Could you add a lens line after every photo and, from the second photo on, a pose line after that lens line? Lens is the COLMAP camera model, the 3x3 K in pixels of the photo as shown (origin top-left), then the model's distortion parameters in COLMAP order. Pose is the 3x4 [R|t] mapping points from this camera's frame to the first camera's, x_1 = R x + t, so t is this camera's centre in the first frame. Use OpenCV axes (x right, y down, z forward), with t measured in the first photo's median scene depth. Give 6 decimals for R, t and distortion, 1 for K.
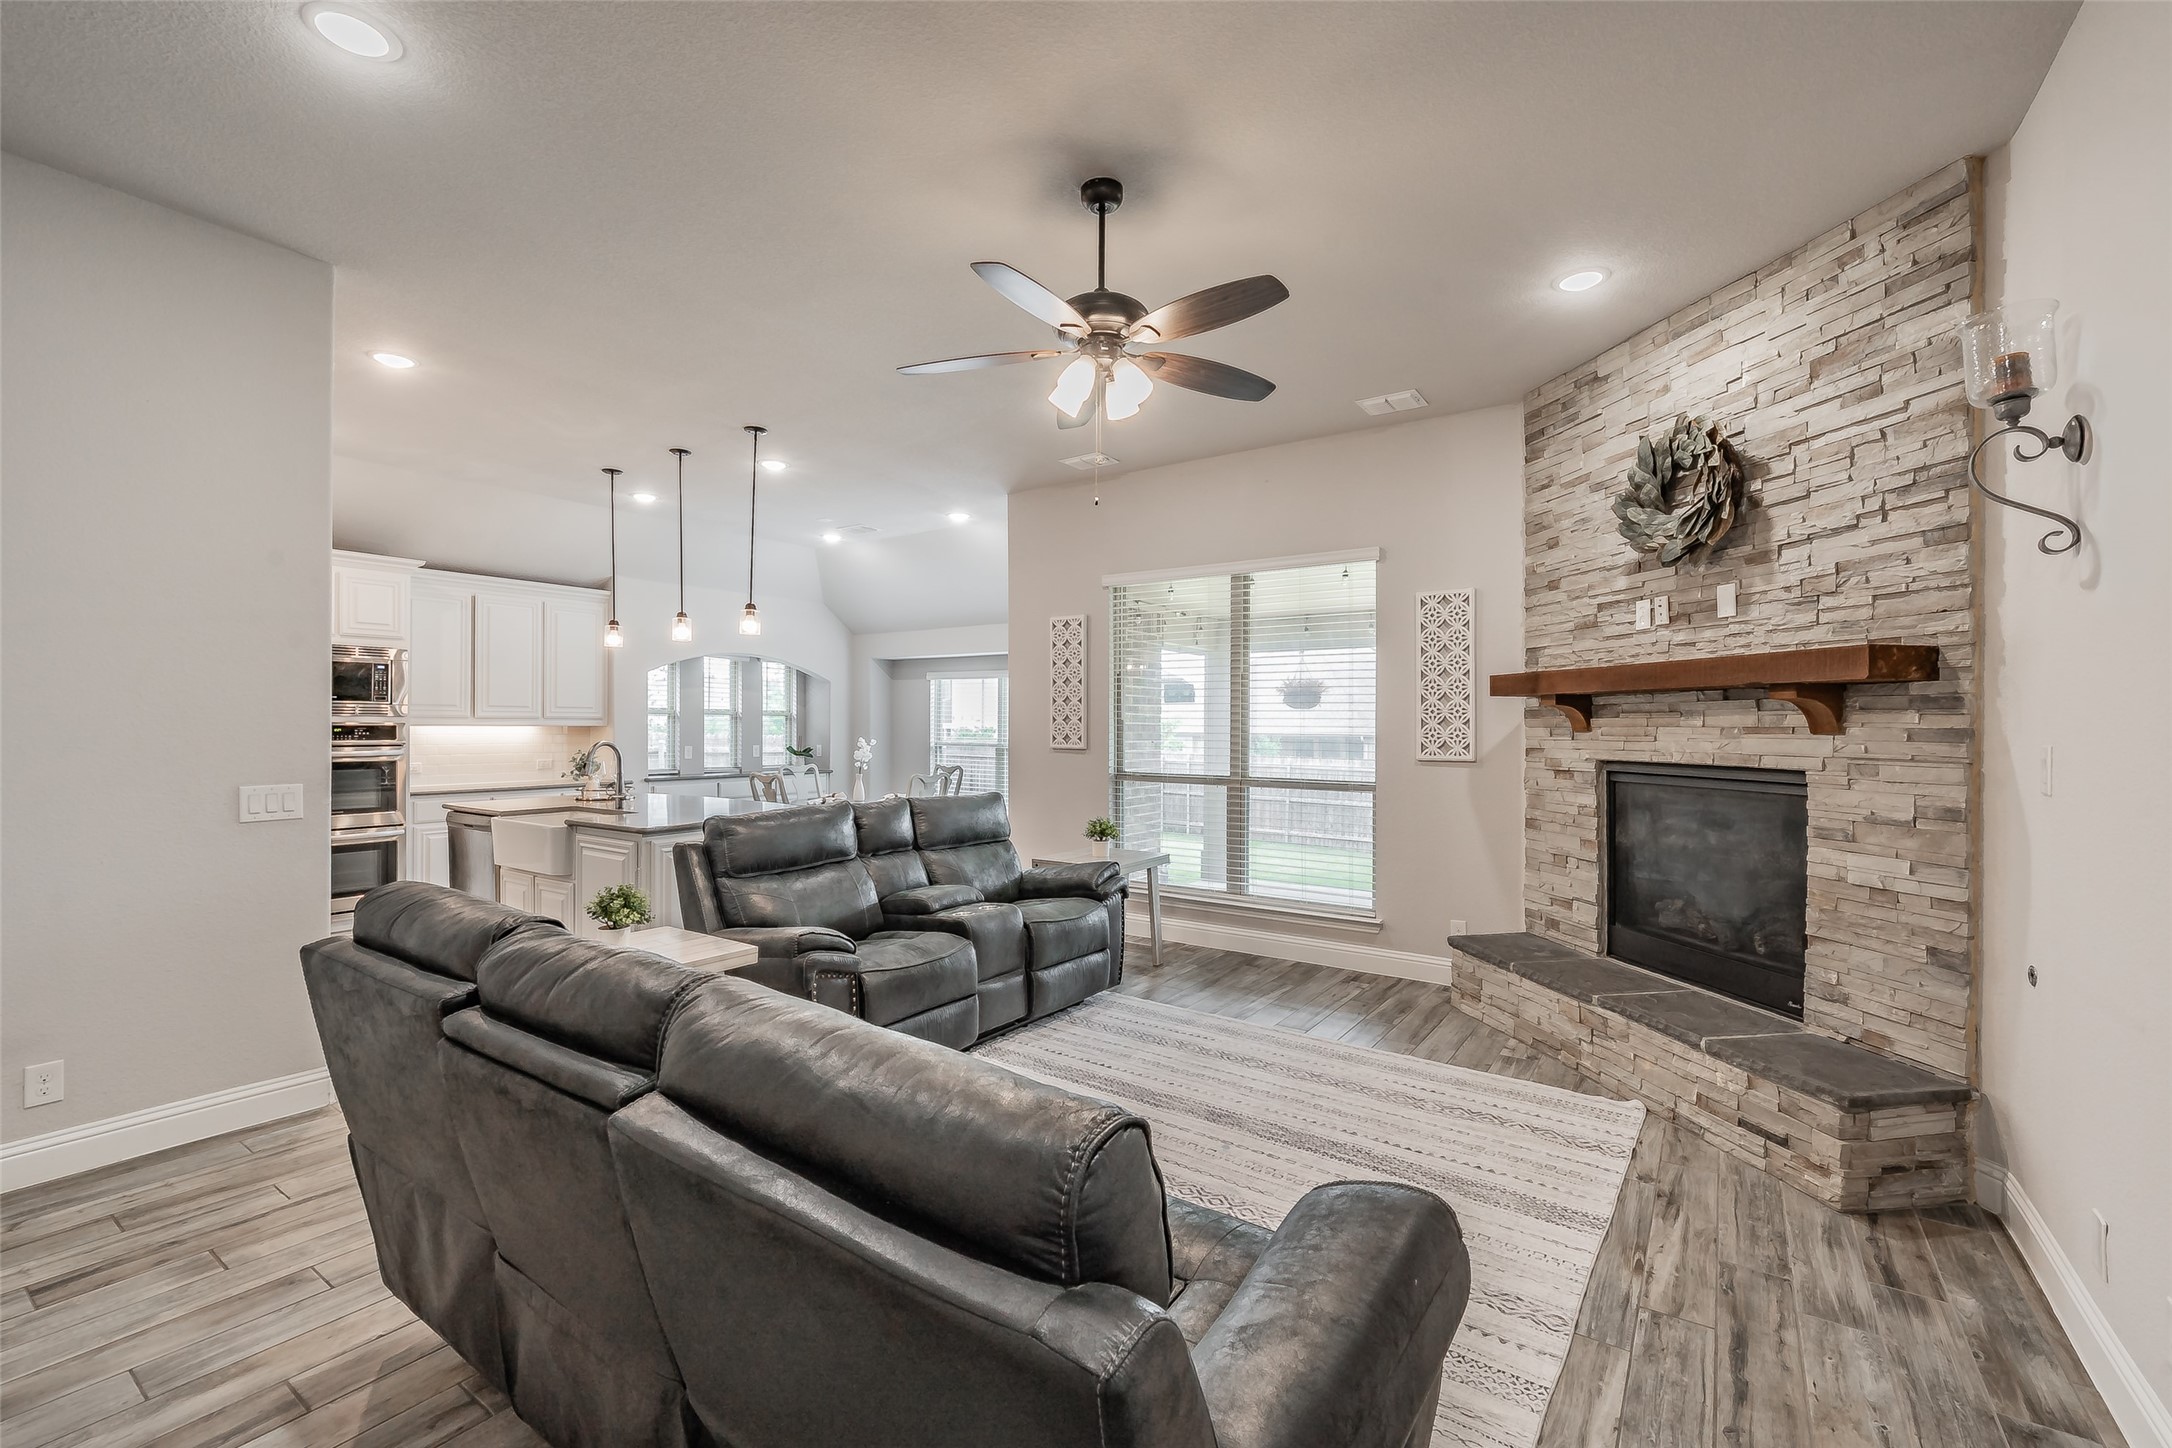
lens RADIAL K [[927.1, 0, 1075.7], [0, 927.1, 723.5], [0, 0, 1]] dist [-0.002322, 0.000515]
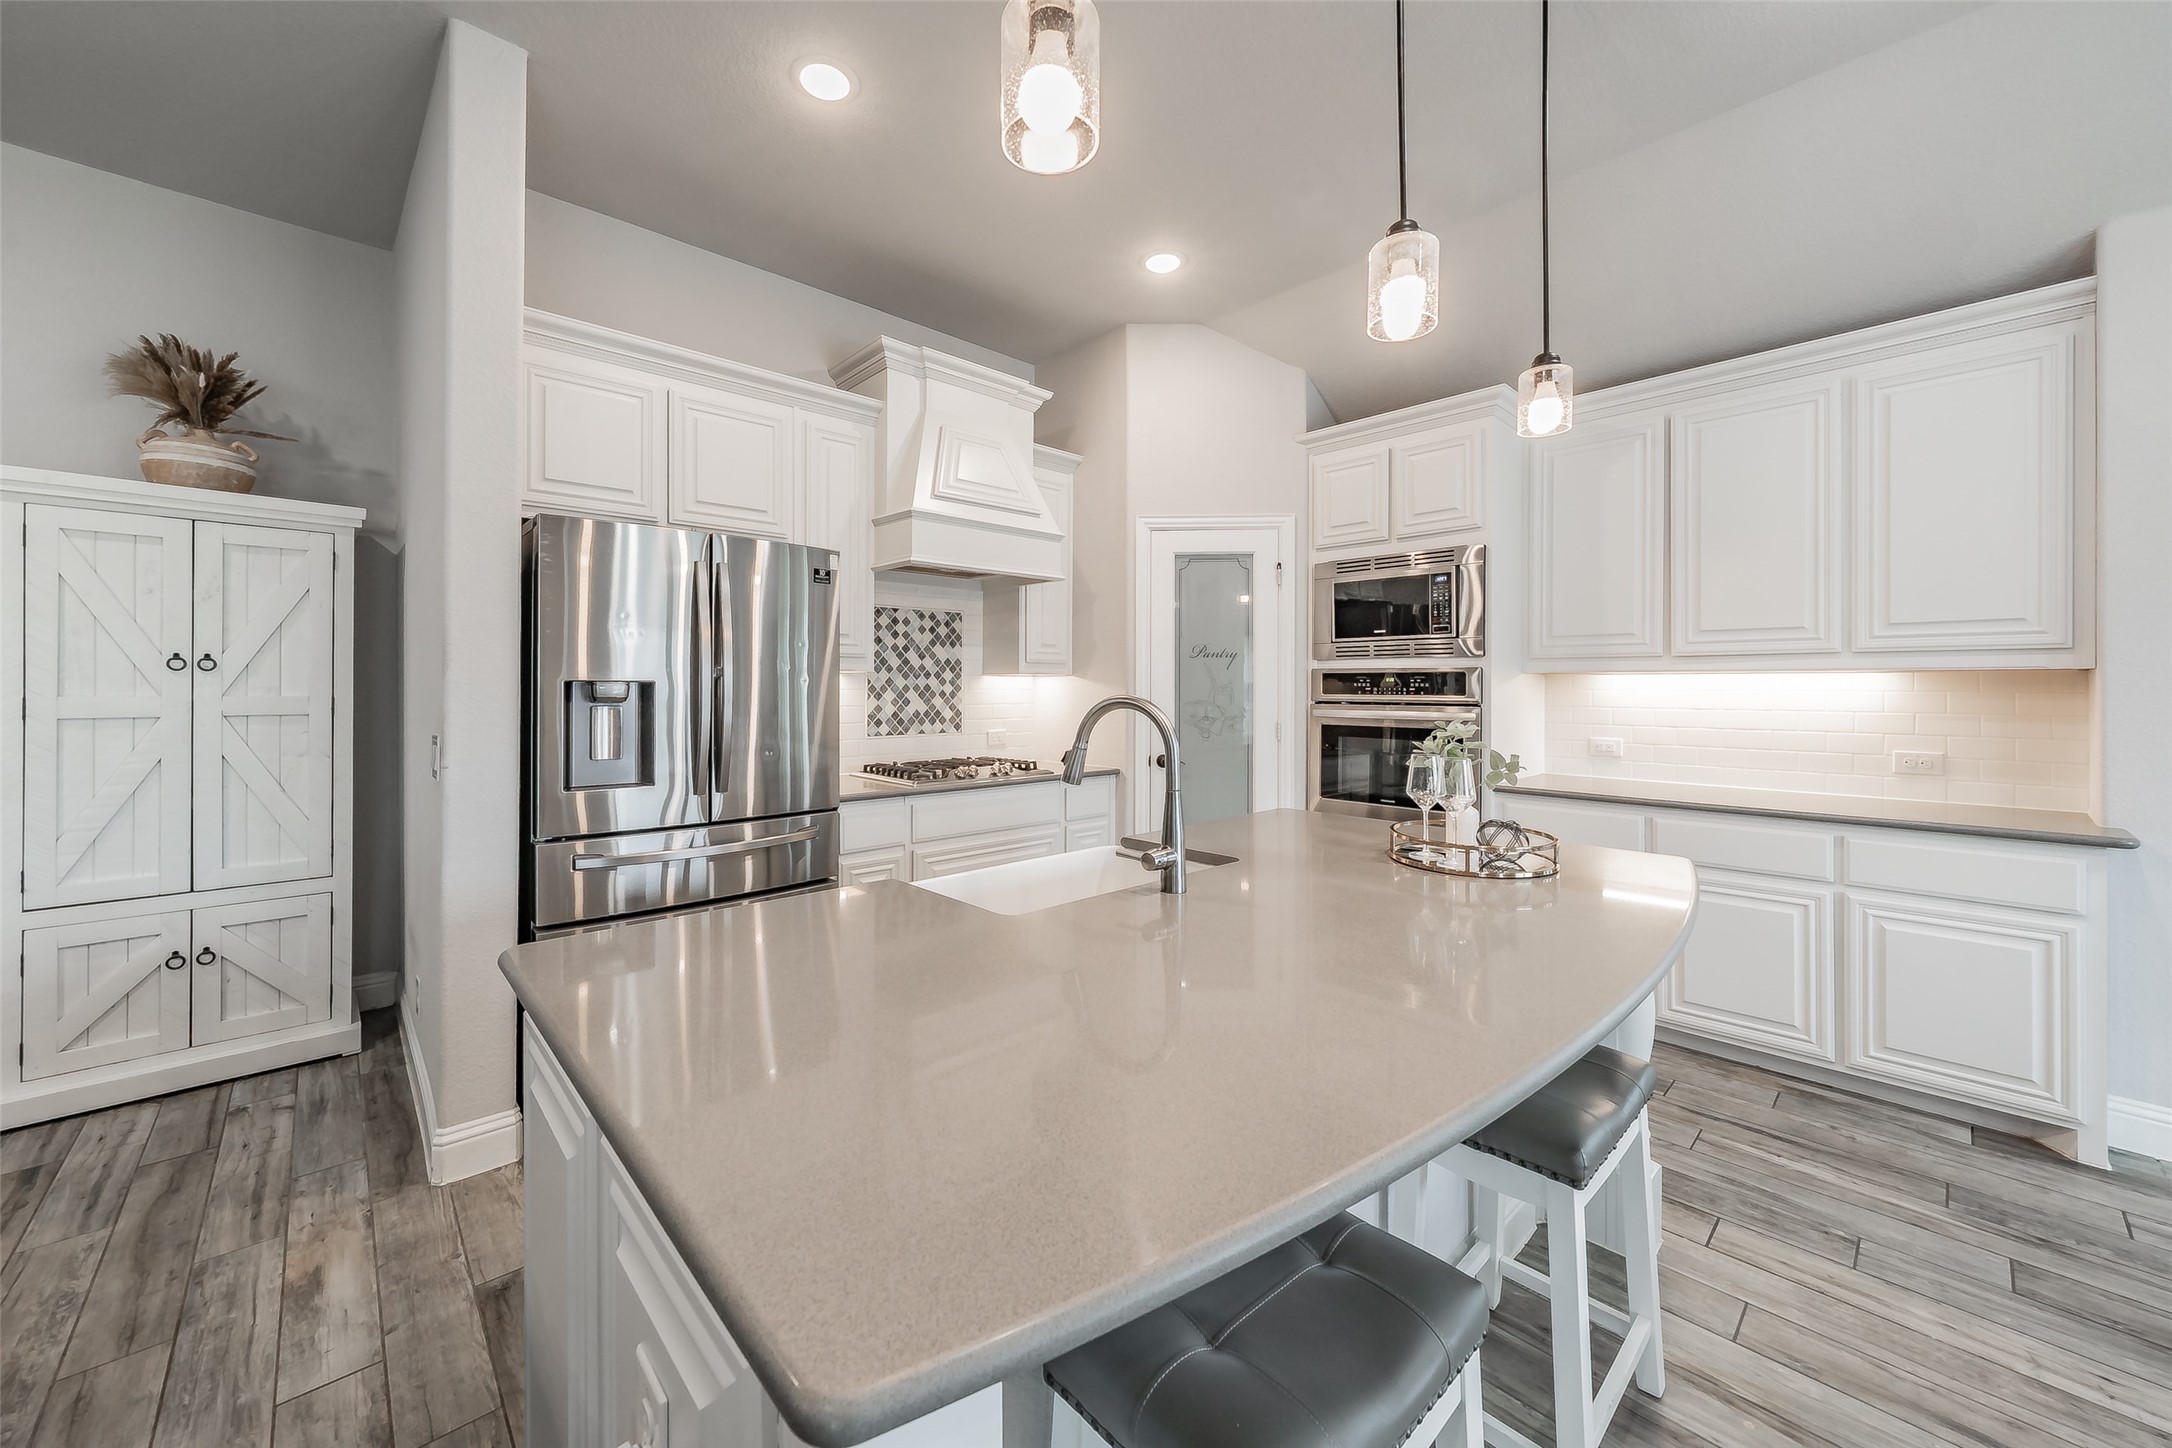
lens RADIAL K [[819.5, 0, 1027.3], [0, 819.5, 686.7], [0, 0, 1]] dist [-0.000013, -0.000677]
pose [[-0.232949, -0.005405, -0.972474, -0.142058], [-0.000631, 0.999985, -0.005407, 0.014527], [0.972489, -0.000646, -0.232949, 0.823568]]
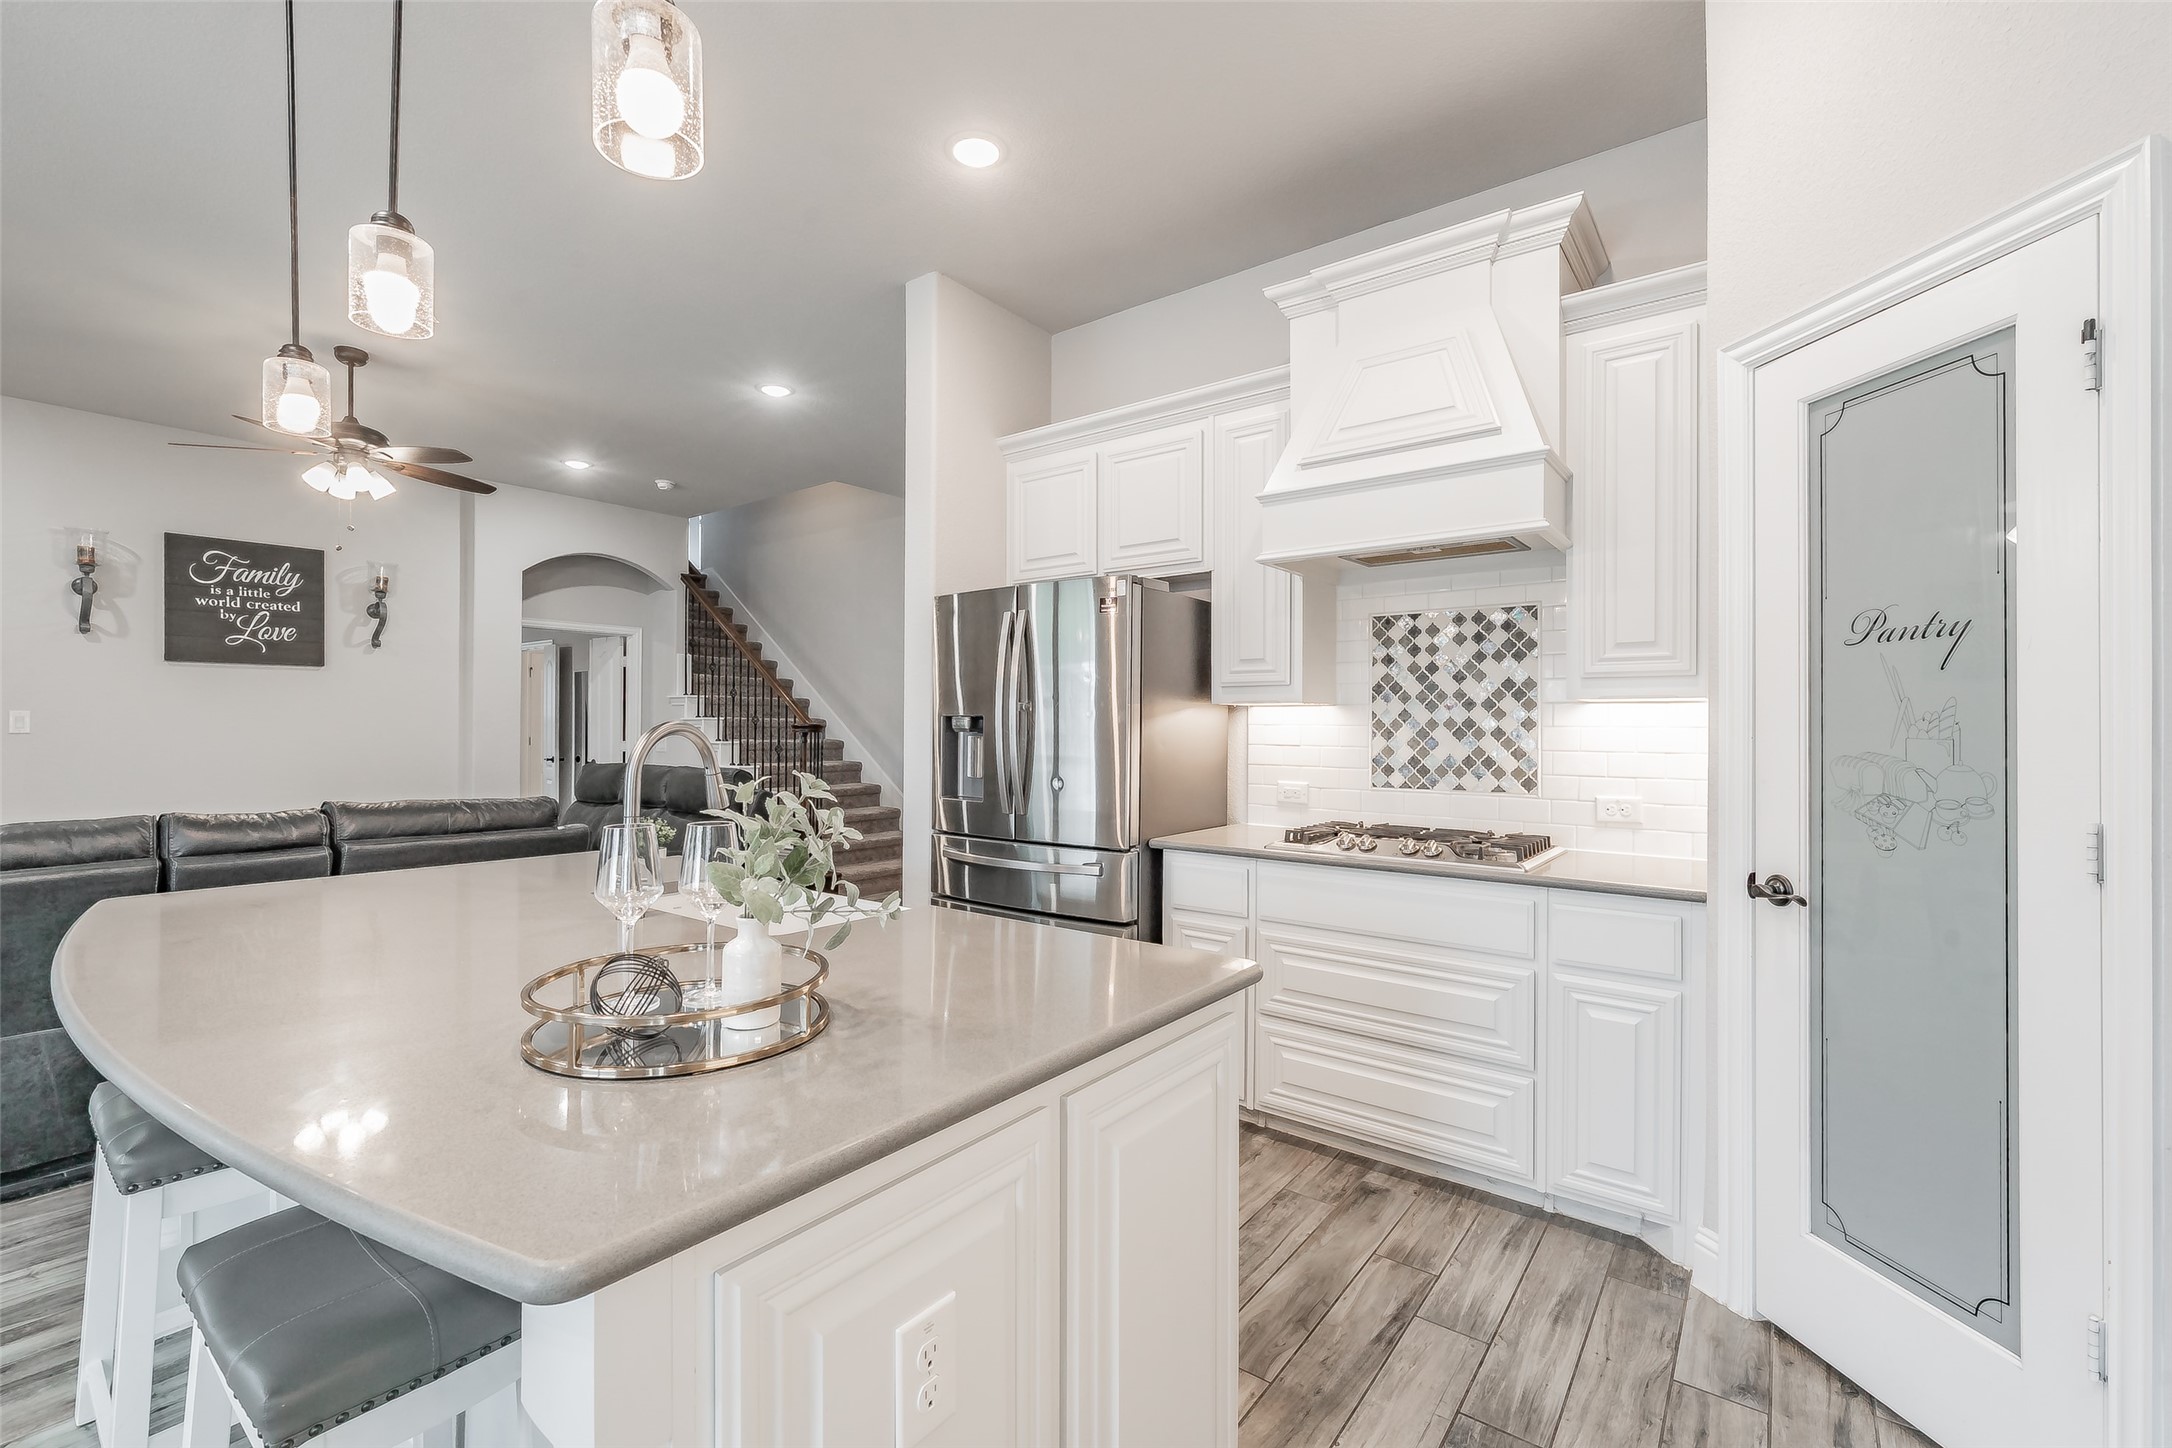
lens RADIAL K [[927.1, 0, 1058.0], [0, 927.1, 723.9], [0, 0, 1]] dist [-0.002322, 0.000515]
pose [[-0.997939, -0.008541, 0.063604, -0.549823], [-0.008850, 0.999950, -0.004578, 0.016207], [-0.063562, -0.005131, -0.997965, 1.094426]]
